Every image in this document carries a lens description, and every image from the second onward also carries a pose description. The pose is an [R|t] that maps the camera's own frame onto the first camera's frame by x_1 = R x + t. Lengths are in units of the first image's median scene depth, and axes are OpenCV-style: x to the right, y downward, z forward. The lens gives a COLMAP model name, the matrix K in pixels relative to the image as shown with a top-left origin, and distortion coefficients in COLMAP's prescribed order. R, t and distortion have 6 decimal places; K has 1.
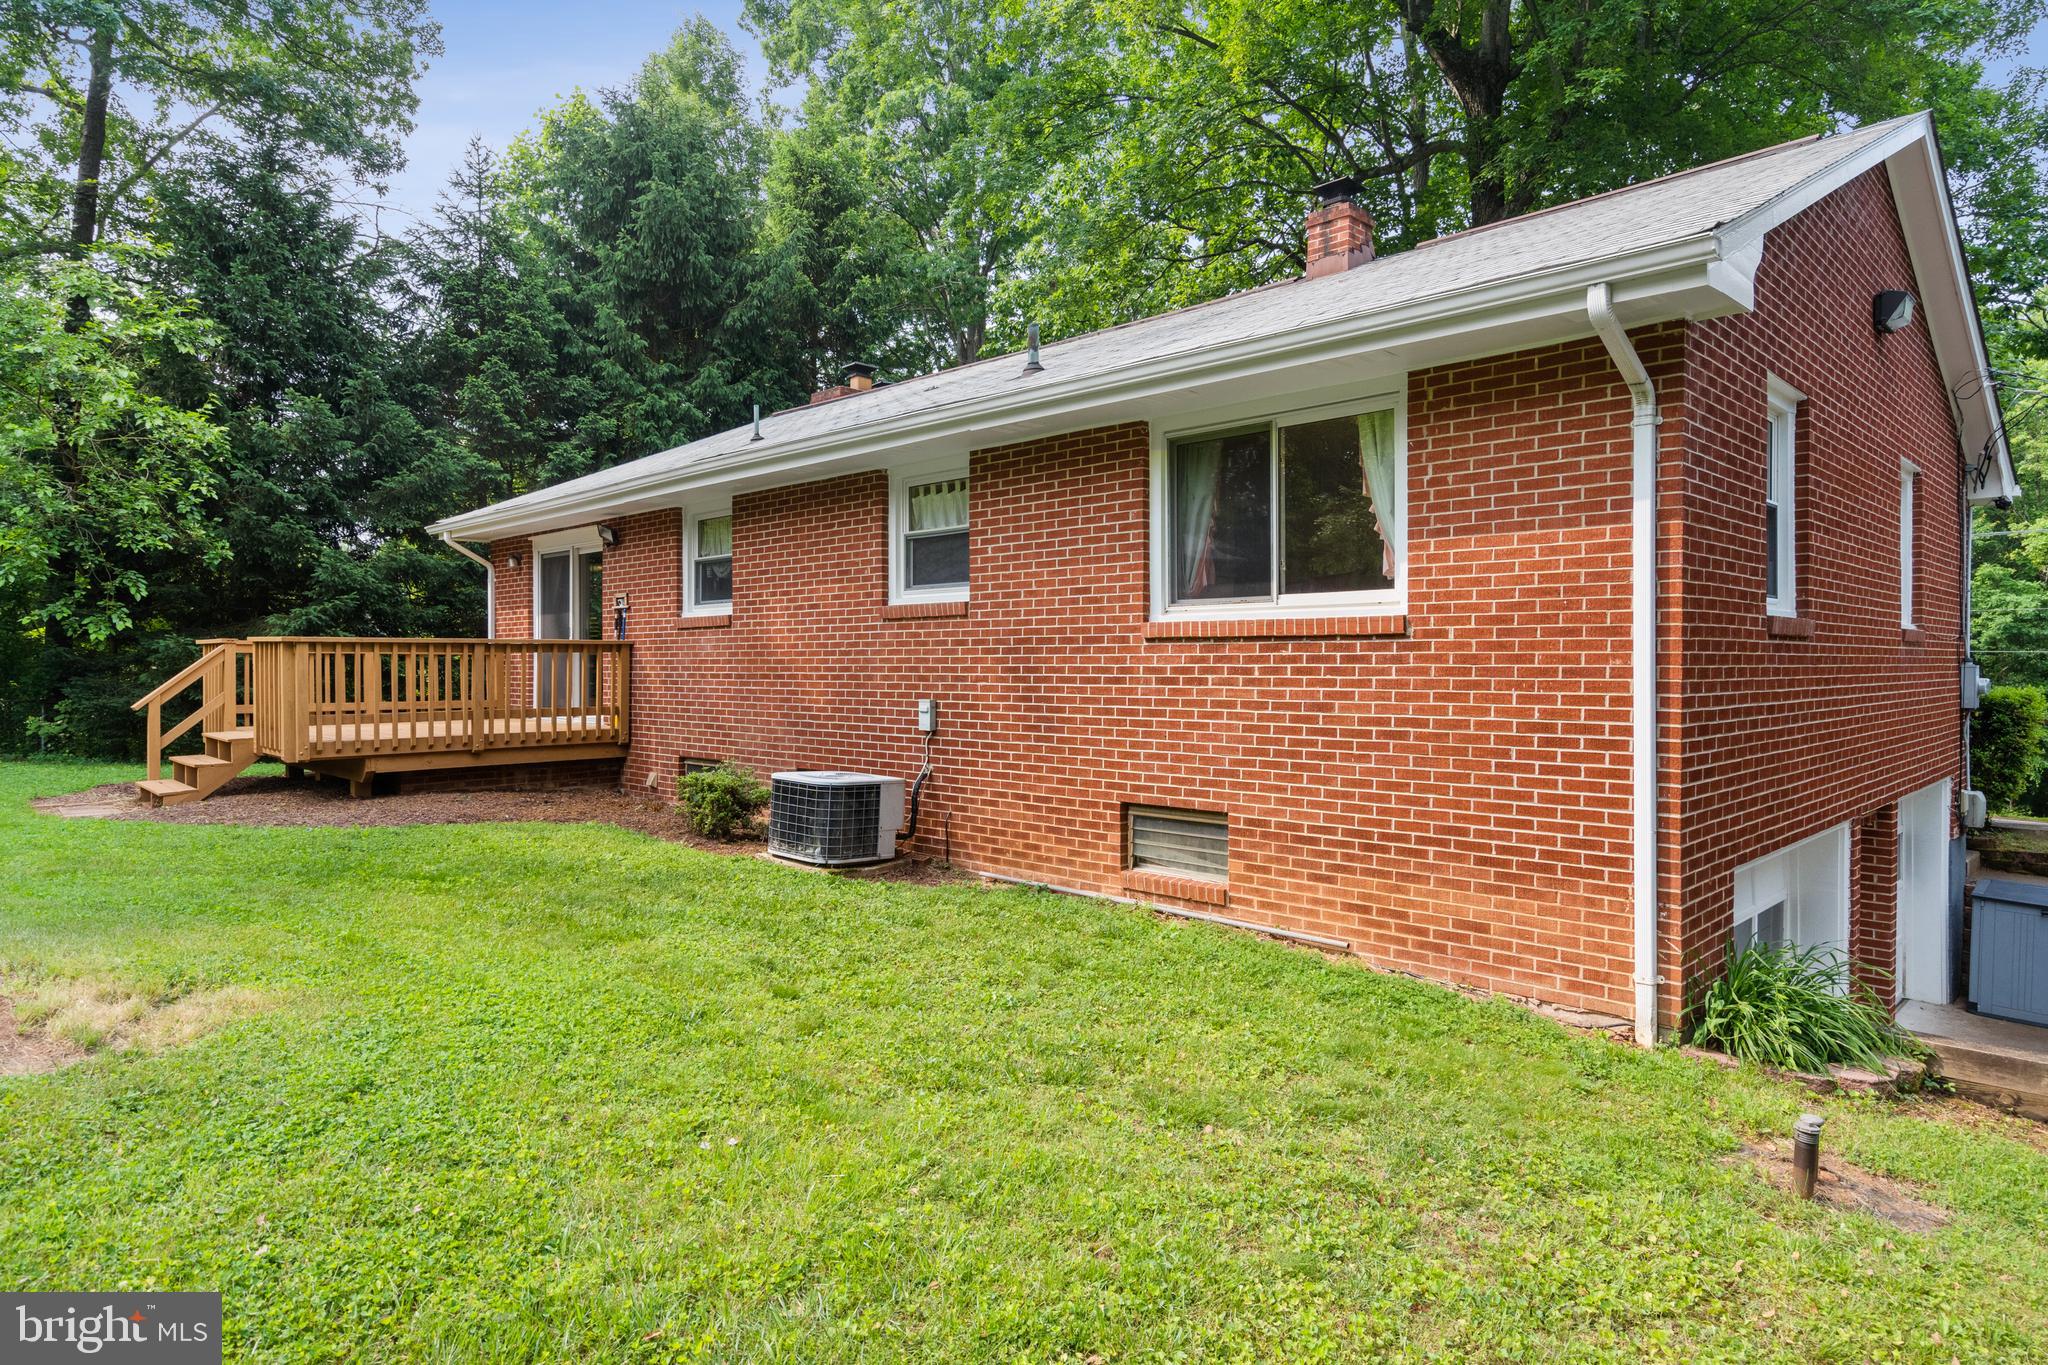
lens RADIAL K [[1182.3, 0, 1024.0], [0, 1182.3, 682.5], [0, 0, 1]] dist [-0.002455, -0.000282]
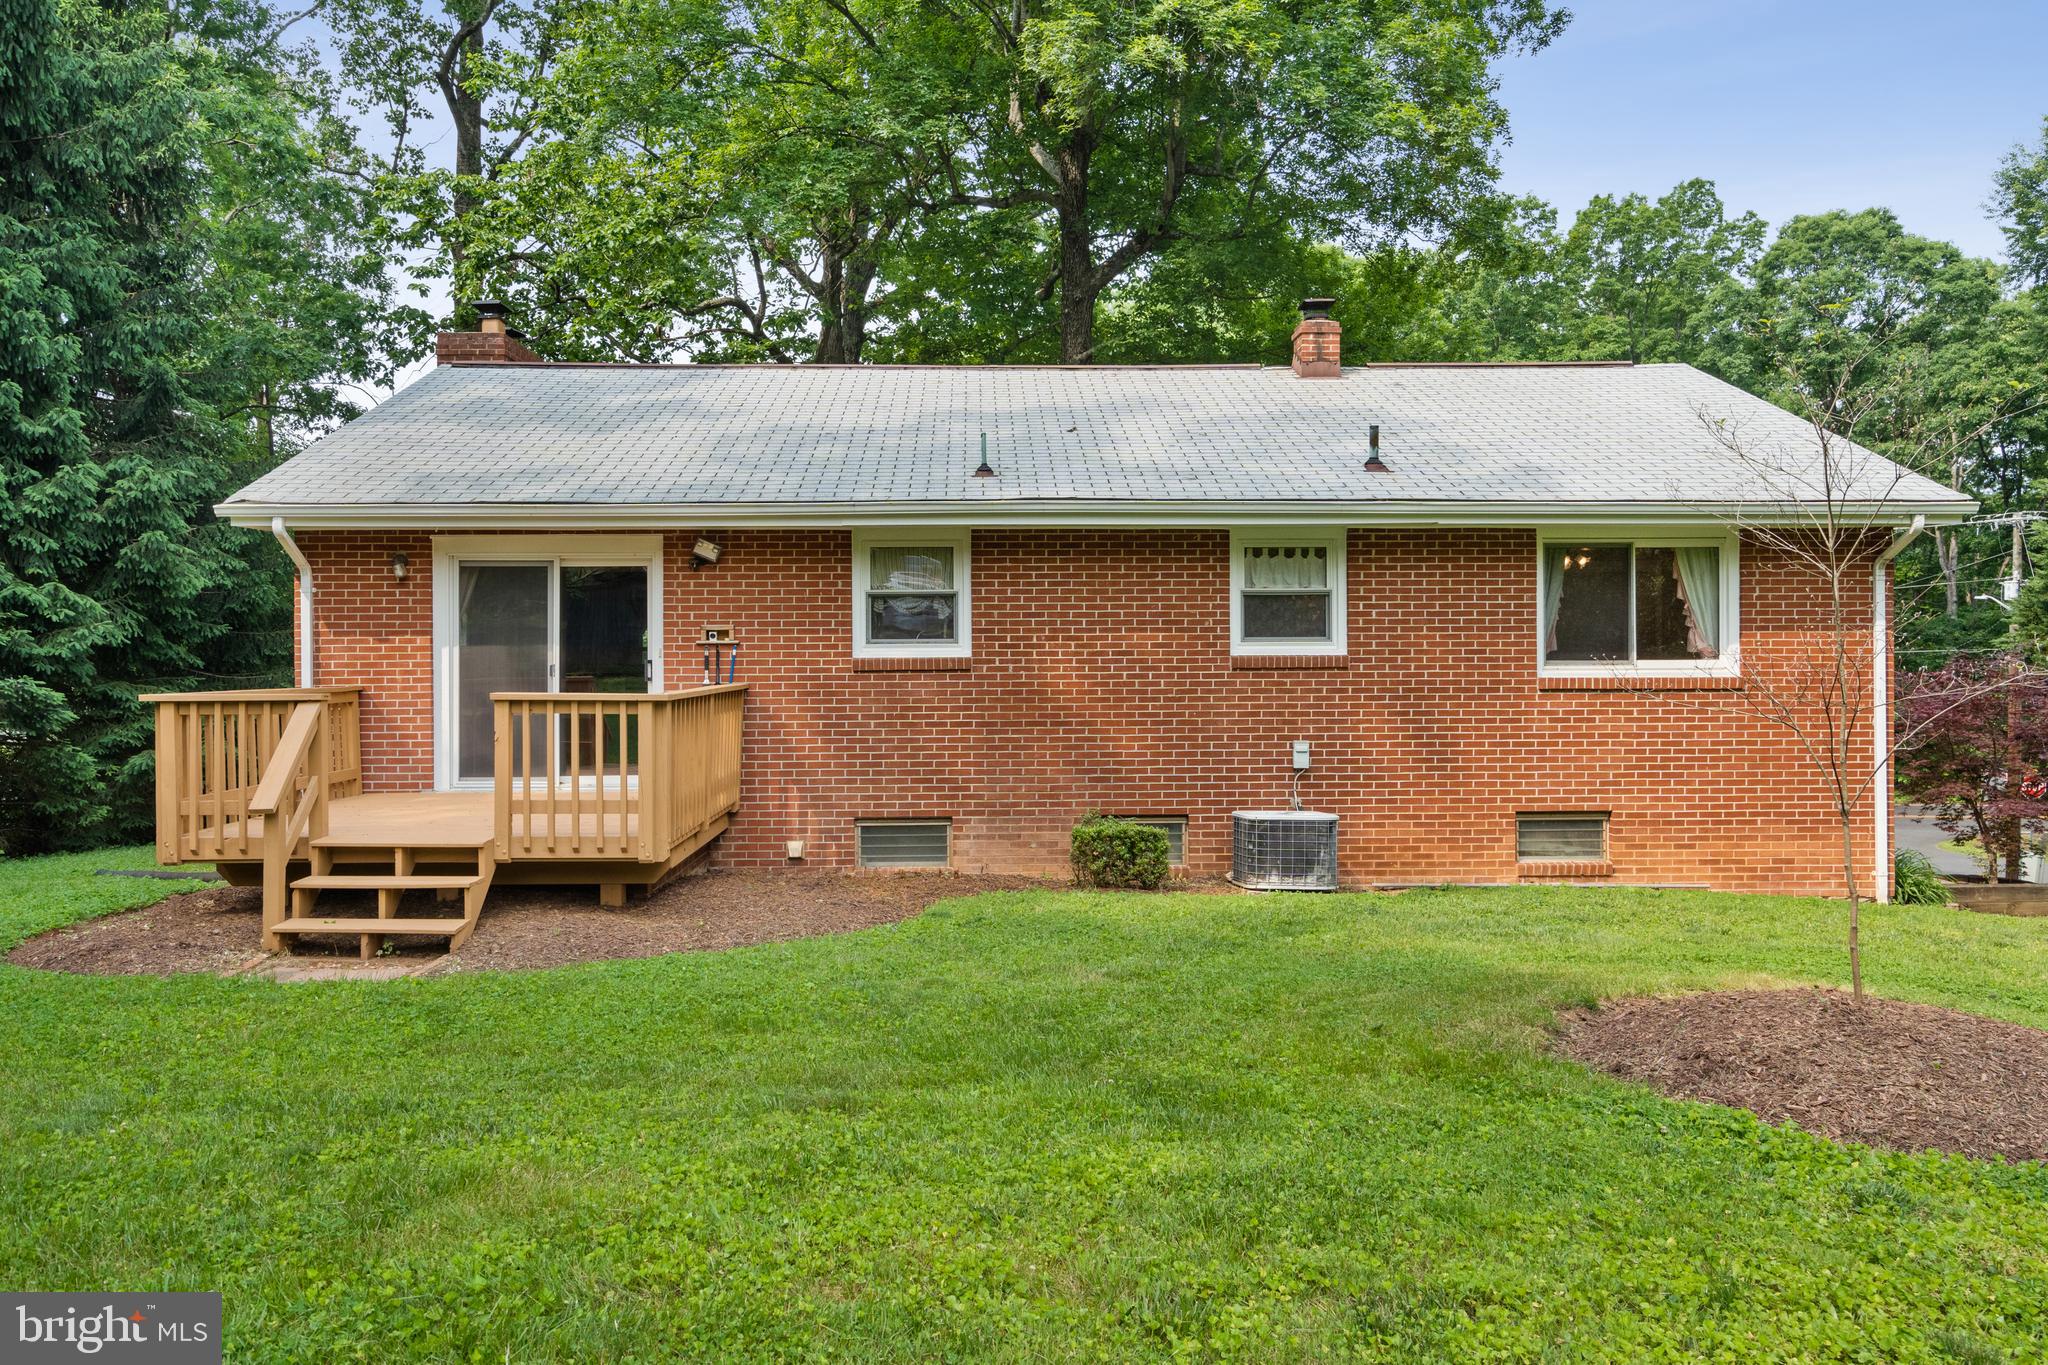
lens RADIAL K [[1396.8, 0, 1023.4], [0, 1396.8, 670.2], [0, 0, 1]] dist [0.005134, 0.002455]
pose [[0.692587, -0.016714, 0.721140, -1.560802], [0.015169, 0.999848, 0.008605, -0.087405], [-0.721175, 0.004979, 0.692735, 0.336383]]
